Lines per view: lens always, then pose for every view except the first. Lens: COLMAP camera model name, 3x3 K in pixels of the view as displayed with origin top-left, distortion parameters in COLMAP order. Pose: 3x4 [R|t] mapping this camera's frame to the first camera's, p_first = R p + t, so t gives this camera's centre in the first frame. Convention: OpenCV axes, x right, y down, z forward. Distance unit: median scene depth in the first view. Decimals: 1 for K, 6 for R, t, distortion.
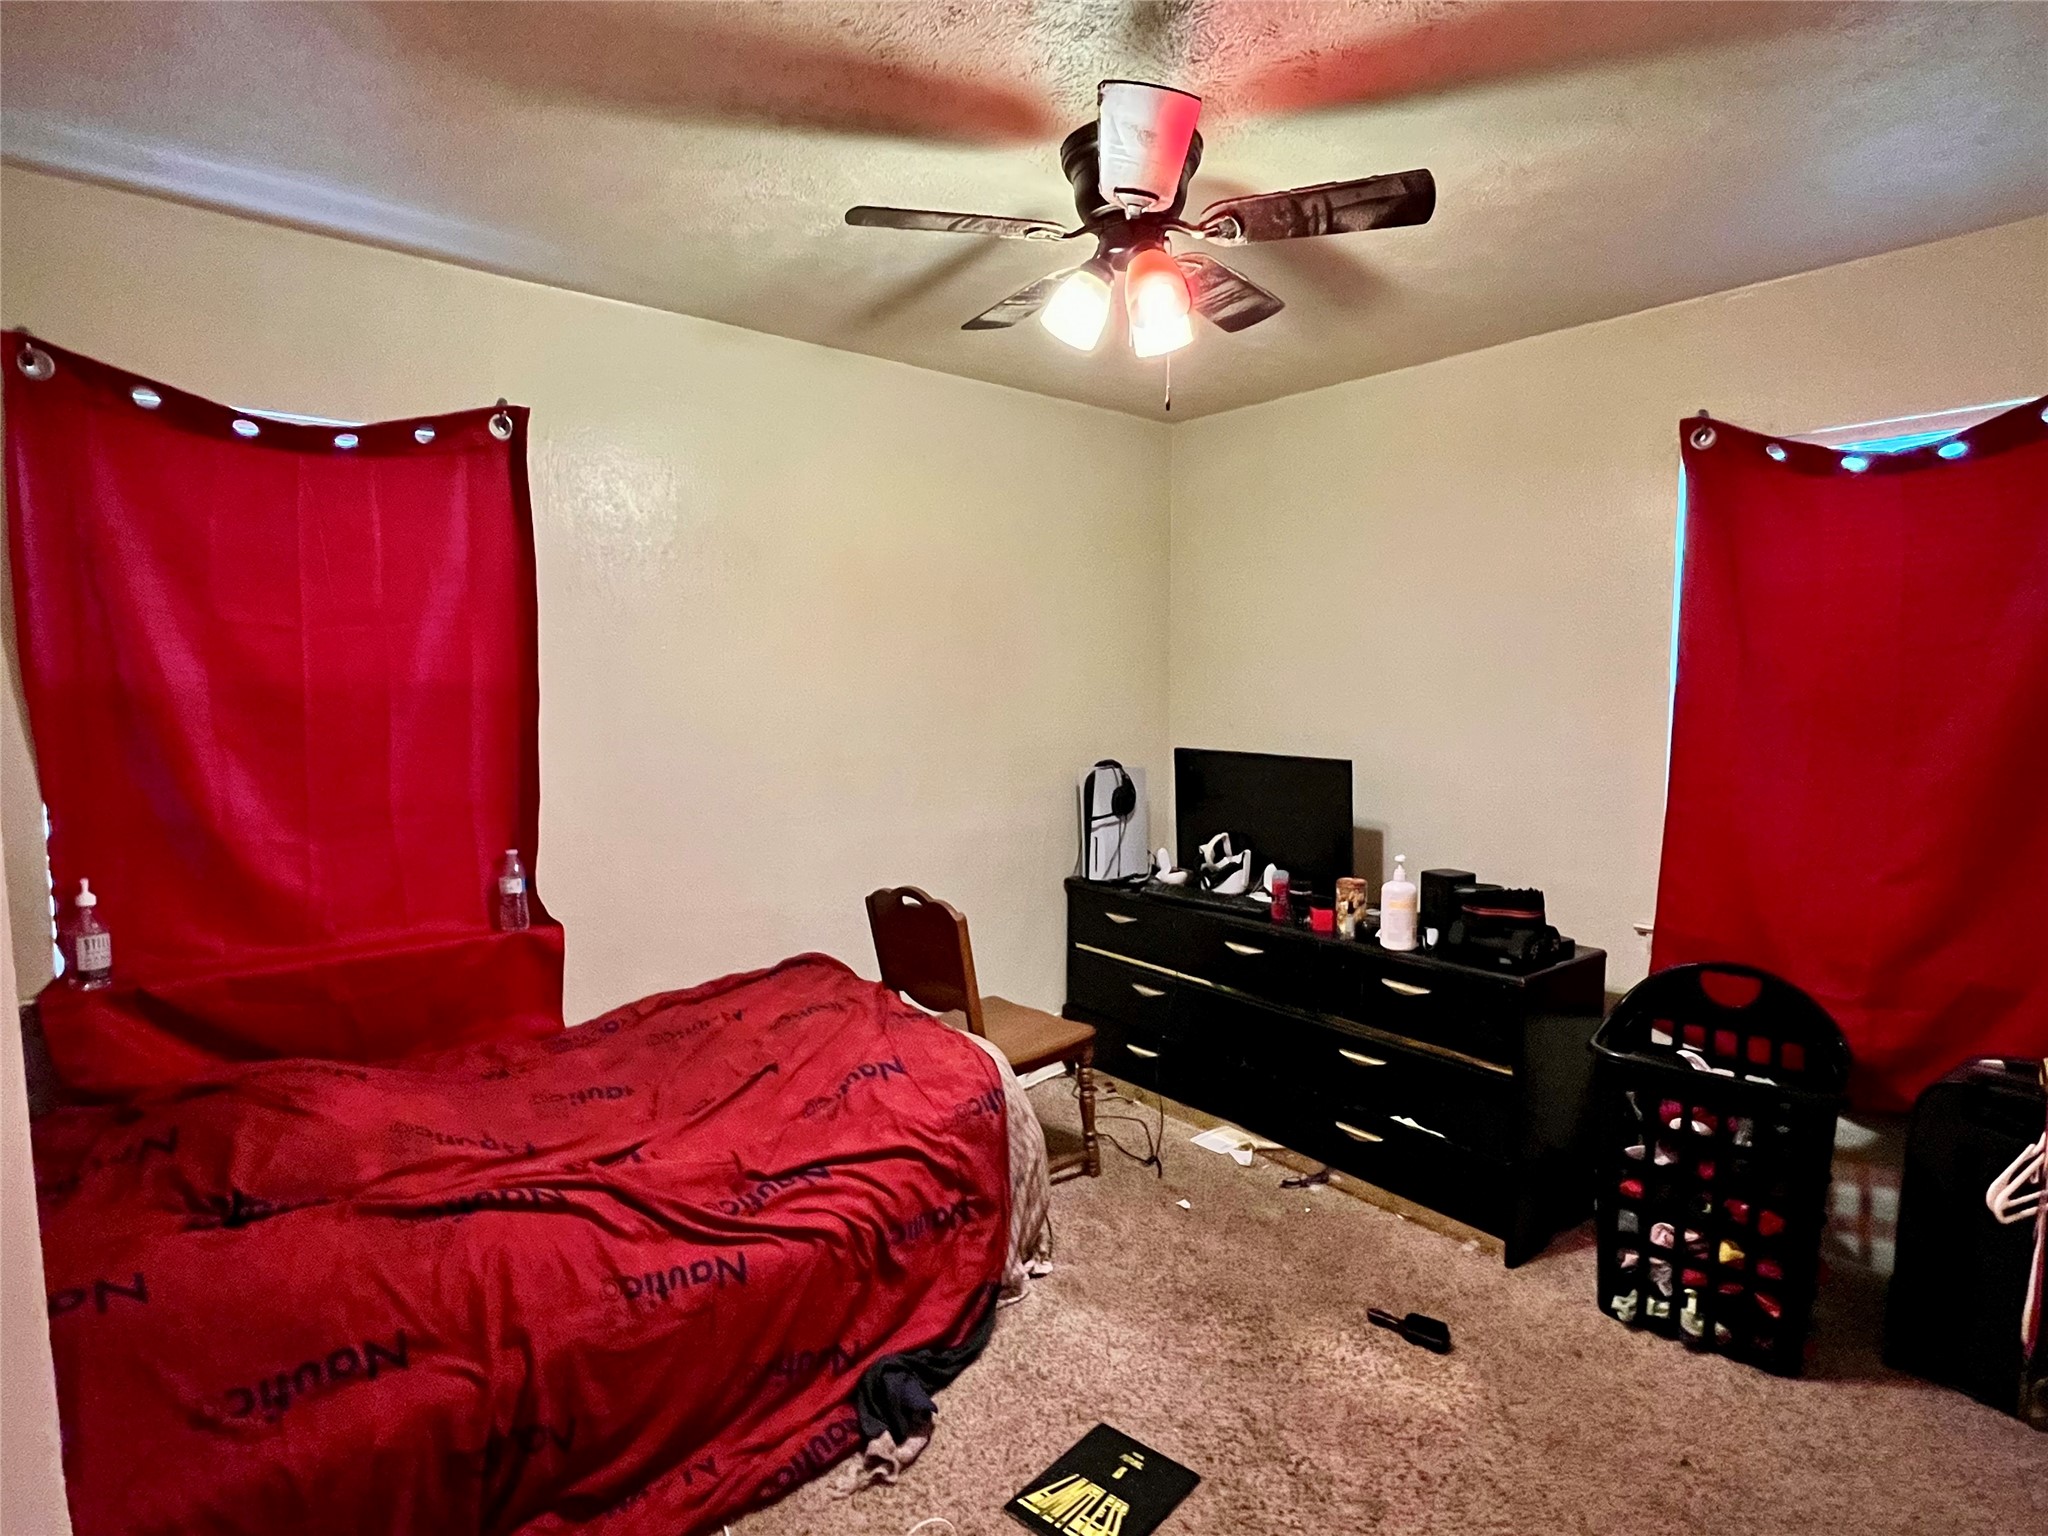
lens RADIAL K [[1020.4, 0, 1024.7], [0, 1020.4, 767.9], [0, 0, 1]] dist [-0.000799, 0.000237]
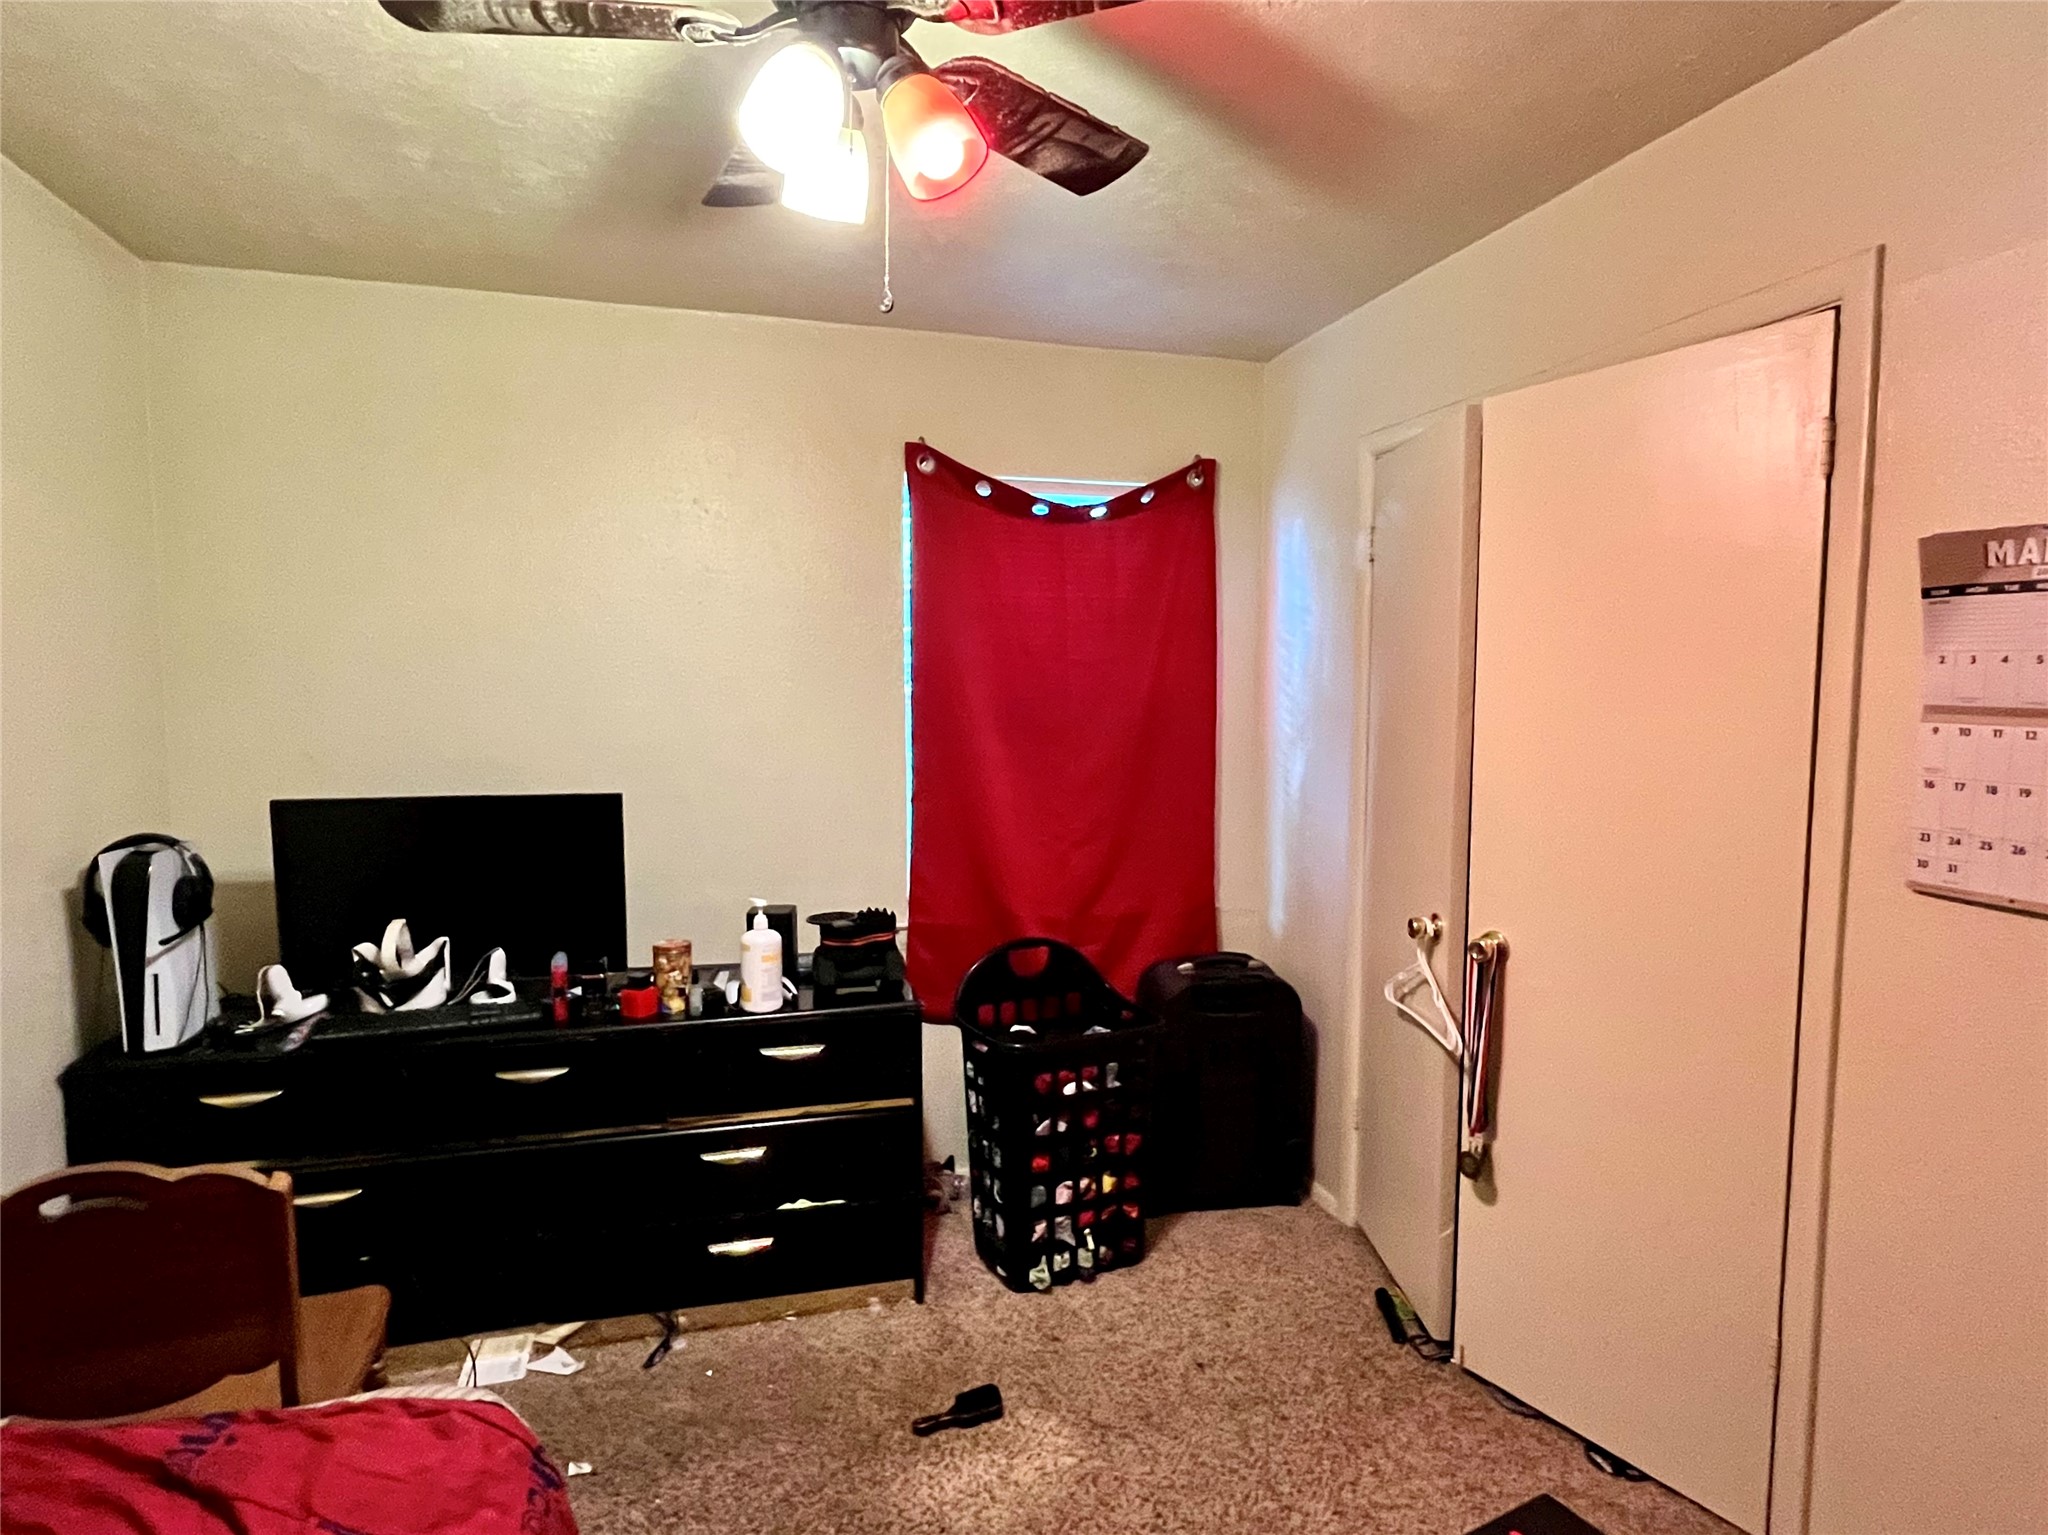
lens RADIAL K [[1099.9, 0, 1023.9], [0, 1099.9, 769.6], [0, 0, 1]] dist [-0.003690, -0.000300]
pose [[0.429832, -0.075570, 0.899741, -0.397204], [0.079083, 0.995813, 0.045859, -0.052072], [-0.899439, 0.051442, 0.434009, 0.465397]]
